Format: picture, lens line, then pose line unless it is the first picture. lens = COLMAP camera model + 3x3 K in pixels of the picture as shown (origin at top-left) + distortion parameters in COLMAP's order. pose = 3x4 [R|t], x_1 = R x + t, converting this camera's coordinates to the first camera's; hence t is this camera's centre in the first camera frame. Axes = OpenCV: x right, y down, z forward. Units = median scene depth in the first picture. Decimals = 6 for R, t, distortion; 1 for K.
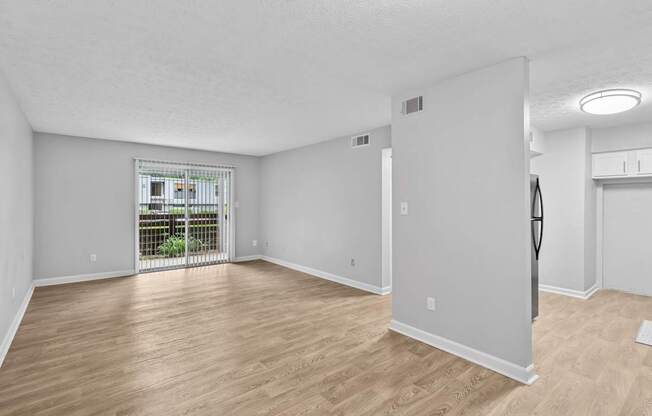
lens RADIAL K [[307.9, 0, 326.0], [0, 307.9, 208.0], [0, 0, 1]] dist [0.000418, 0.000355]
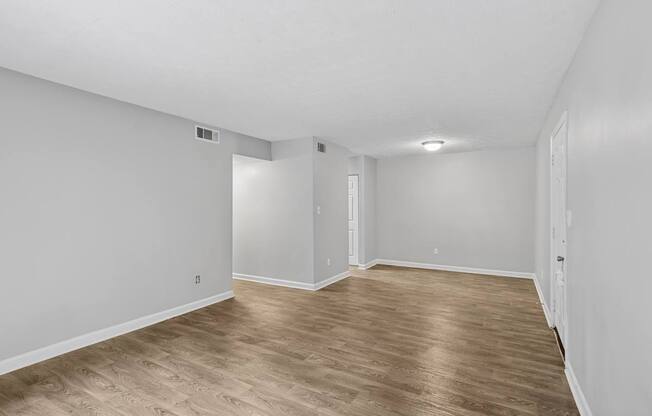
lens RADIAL K [[307.9, 0, 326.0], [0, 307.9, 208.0], [0, 0, 1]] dist [0.000418, 0.000355]
pose [[-0.339842, -0.011179, 0.940416, -1.194142], [0.014846, 0.999741, 0.017249, -0.032436], [-0.940365, 0.019823, -0.339588, 1.428321]]
